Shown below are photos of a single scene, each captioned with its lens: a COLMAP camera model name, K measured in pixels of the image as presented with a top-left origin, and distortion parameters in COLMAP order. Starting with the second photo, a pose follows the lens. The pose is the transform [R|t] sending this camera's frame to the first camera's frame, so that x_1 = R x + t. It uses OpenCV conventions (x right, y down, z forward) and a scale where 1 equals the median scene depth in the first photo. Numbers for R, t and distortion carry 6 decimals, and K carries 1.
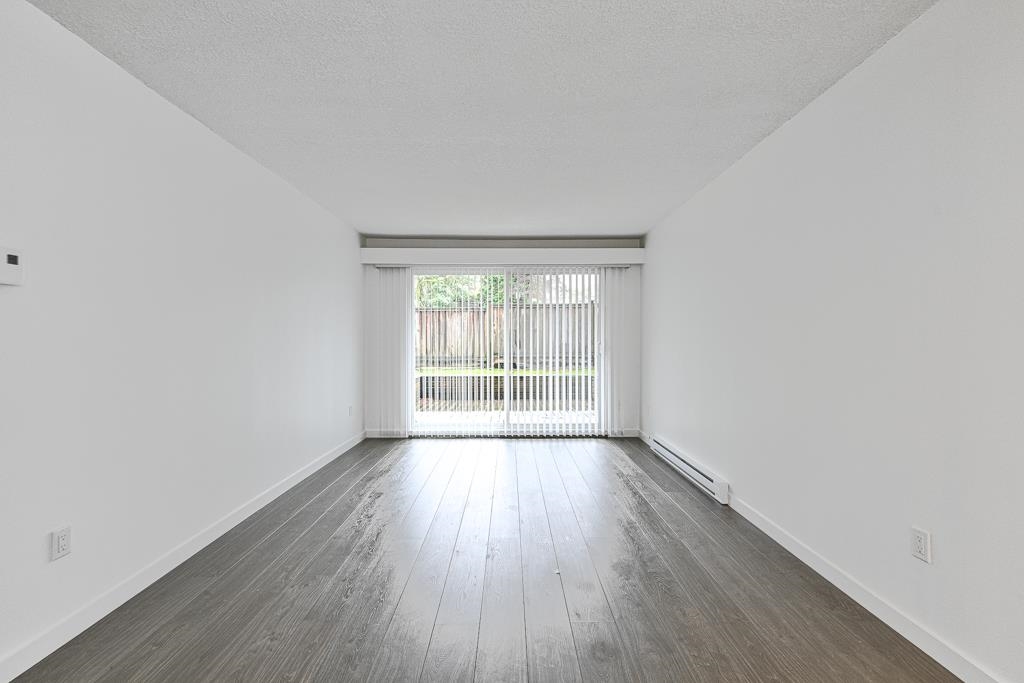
lens RADIAL K [[447.1, 0, 512.0], [0, 447.1, 341.5], [0, 0, 1]] dist [-0.000489, -0.000133]
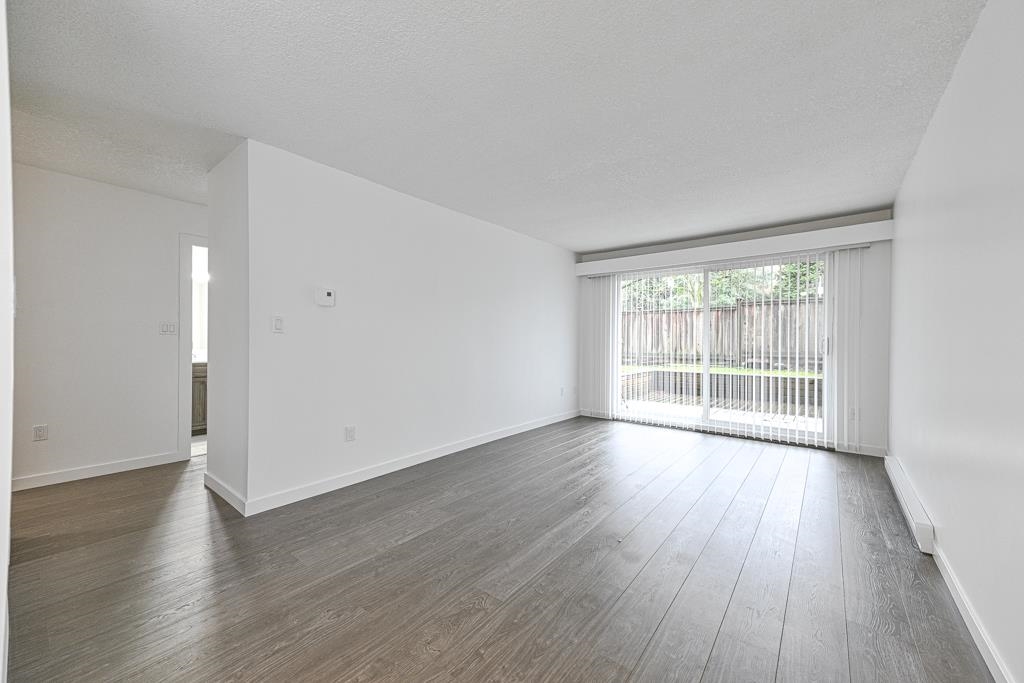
lens RADIAL K [[391.8, 0, 512.0], [0, 391.8, 341.5], [0, 0, 1]] dist [0.000780, -0.000062]
pose [[0.767367, 0.004610, -0.641192, 0.219909], [-0.005755, 0.999983, 0.000302, 0.010254], [0.641182, 0.003458, 0.767381, 0.035692]]
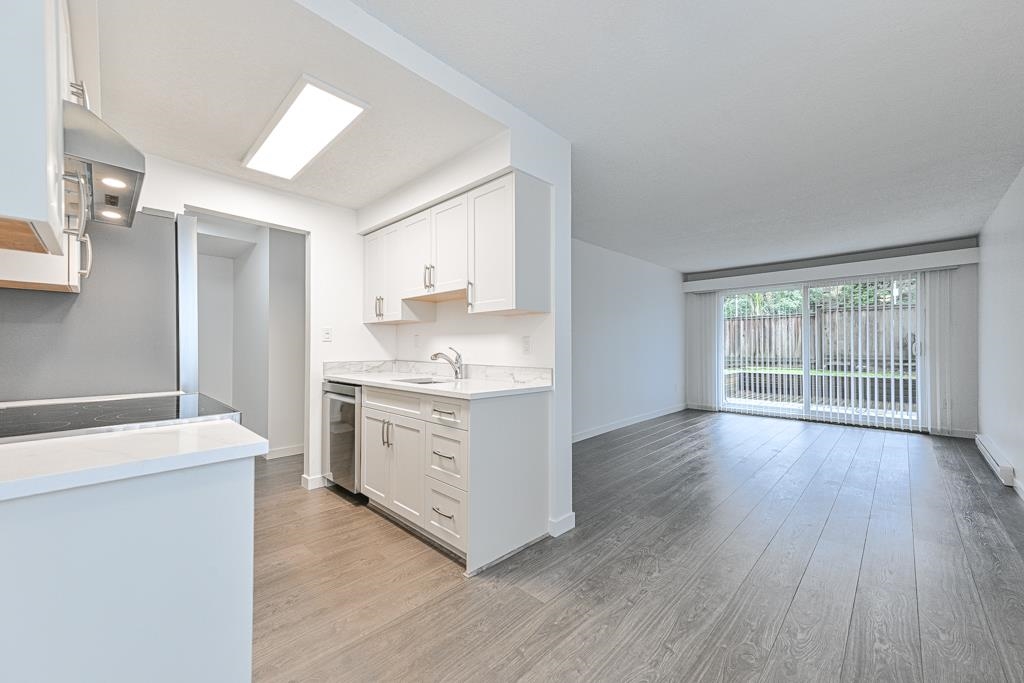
lens RADIAL K [[395.7, 0, 500.5], [0, 395.7, 343.6], [0, 0, 1]] dist [0.000699, 0.000380]
pose [[0.691722, -0.007059, -0.722129, 0.192187], [0.000929, 0.999960, -0.008885, 0.010234], [0.722163, 0.005475, 0.691701, -0.360036]]
